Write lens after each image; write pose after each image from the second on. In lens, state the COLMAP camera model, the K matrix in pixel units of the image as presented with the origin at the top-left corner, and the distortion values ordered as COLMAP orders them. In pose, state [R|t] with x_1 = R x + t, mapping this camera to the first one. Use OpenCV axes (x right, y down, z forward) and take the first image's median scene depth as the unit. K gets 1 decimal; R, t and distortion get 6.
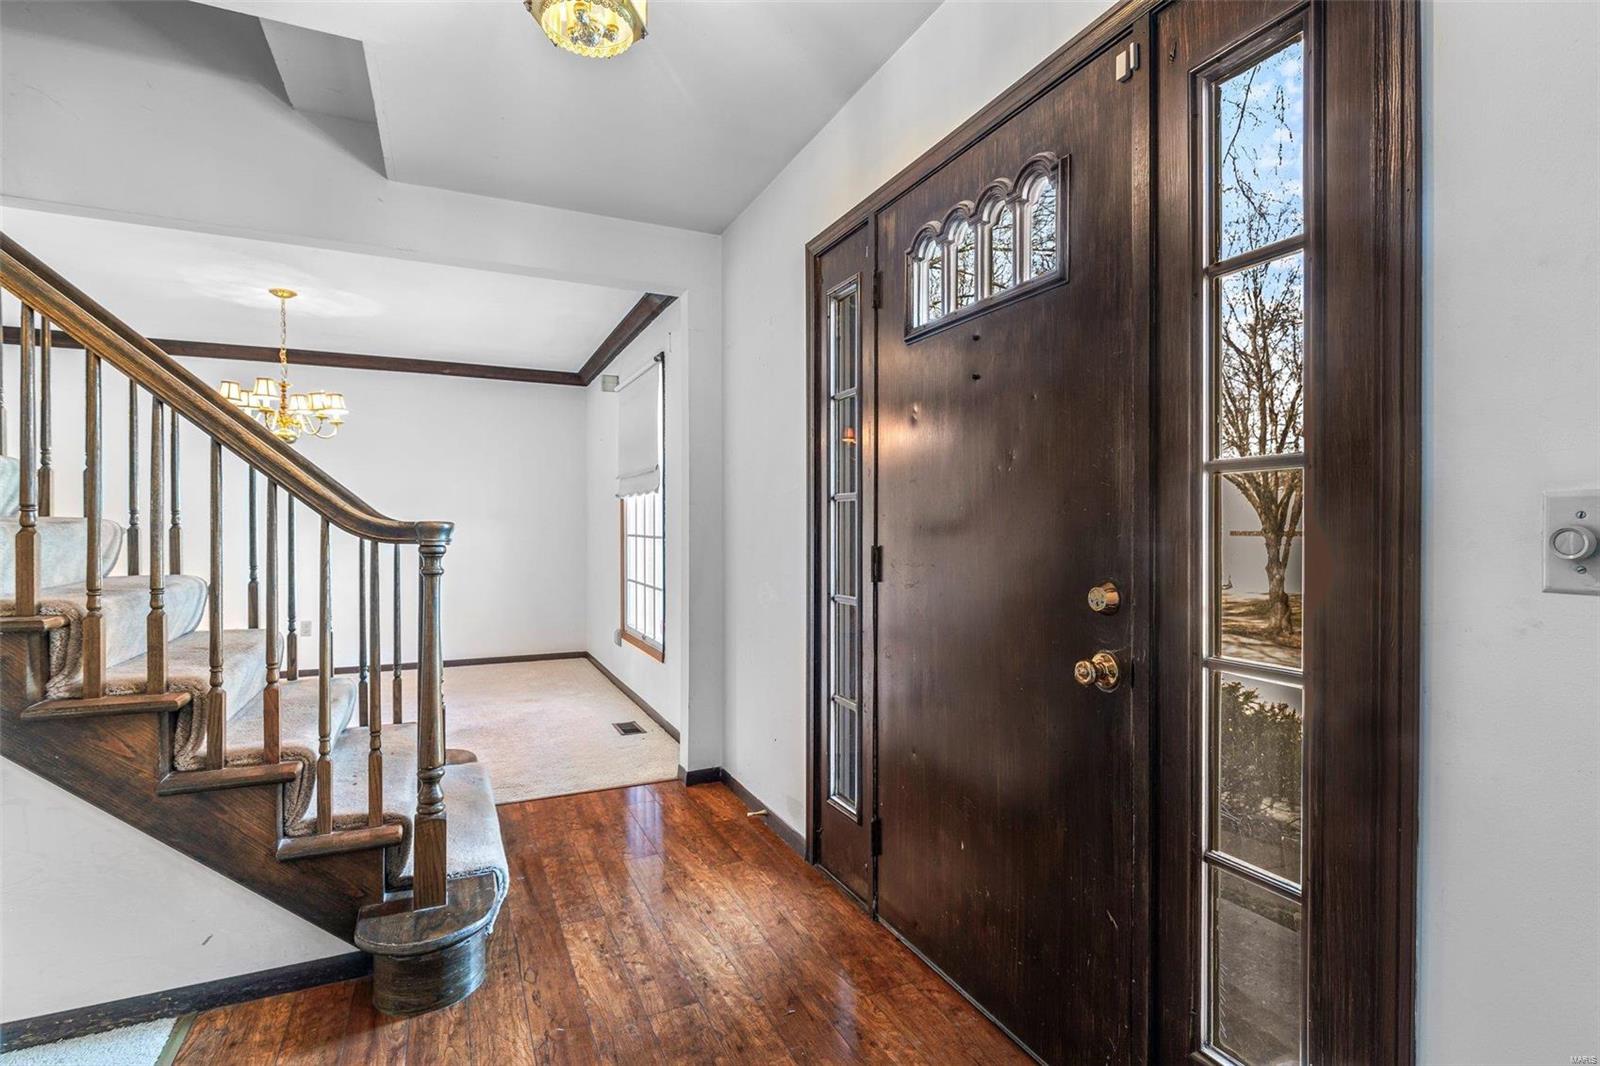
lens RADIAL K [[801.7, 0, 798.2], [0, 801.7, 529.4], [0, 0, 1]] dist [0.000820, 0.000094]
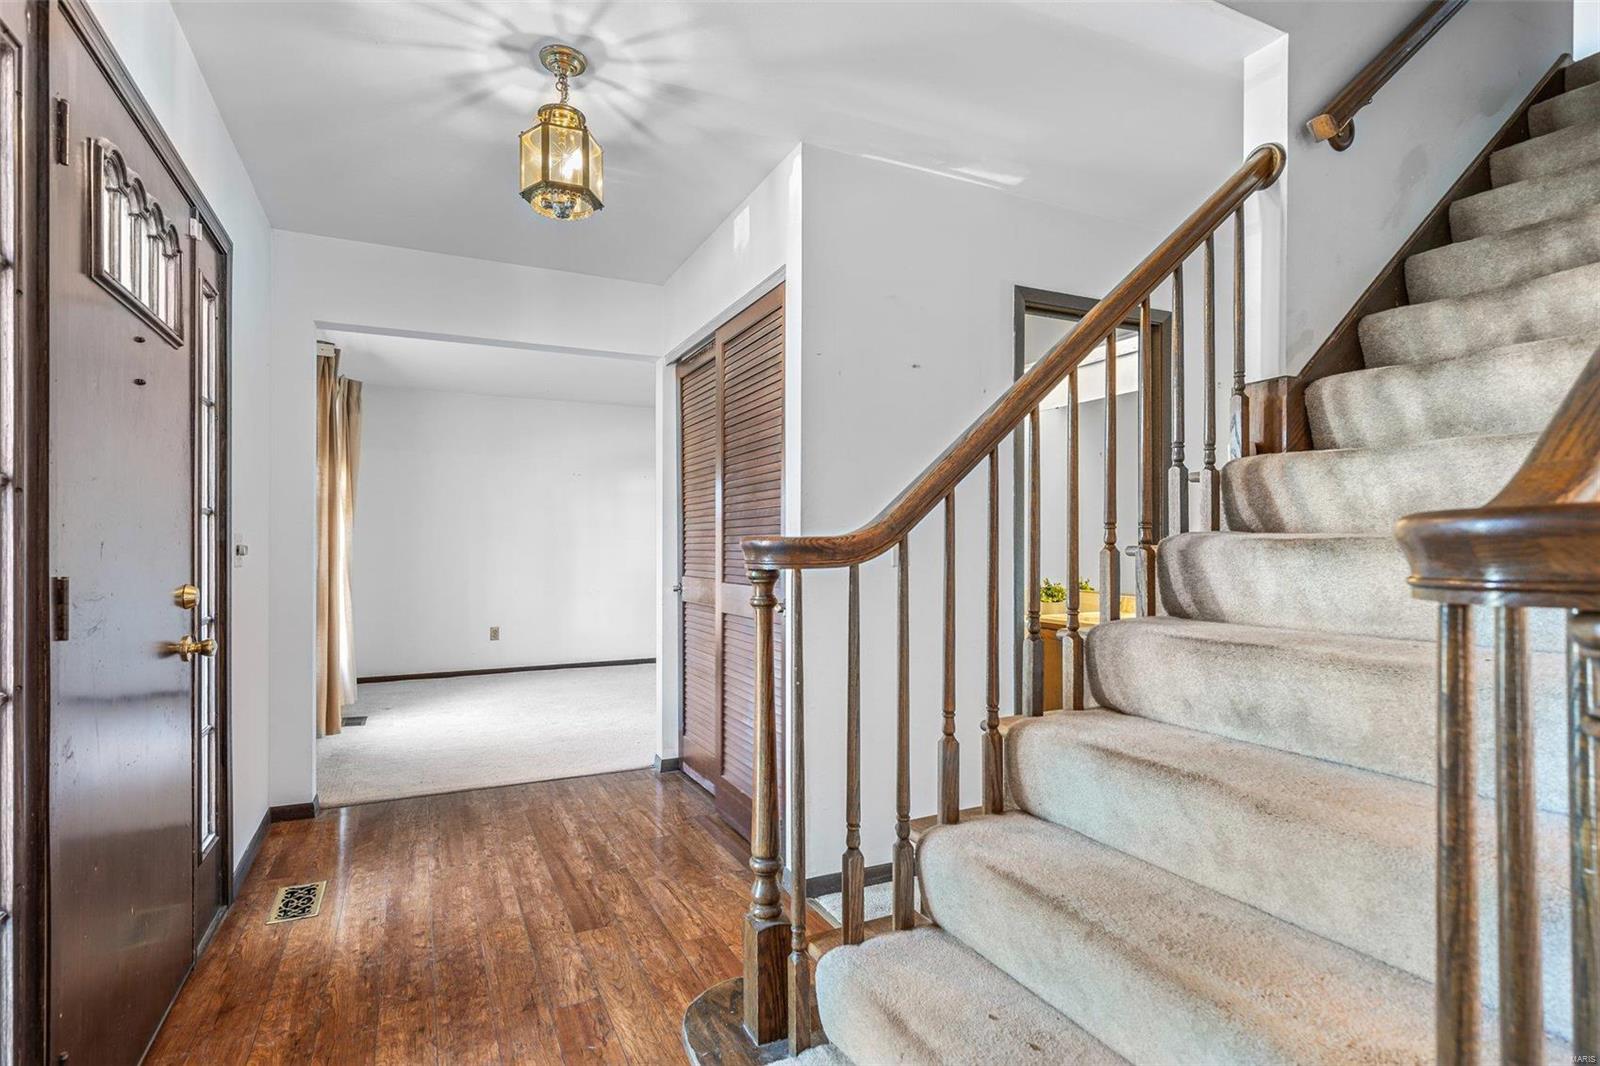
lens RADIAL K [[801.7, 0, 803.2], [0, 801.7, 536.0], [0, 0, 1]] dist [0.000820, 0.000094]
pose [[-0.999386, 0.002793, -0.034921, -0.534830], [0.002840, 0.999995, -0.001295, -0.015199], [0.034917, -0.001393, -0.999389, 2.038507]]
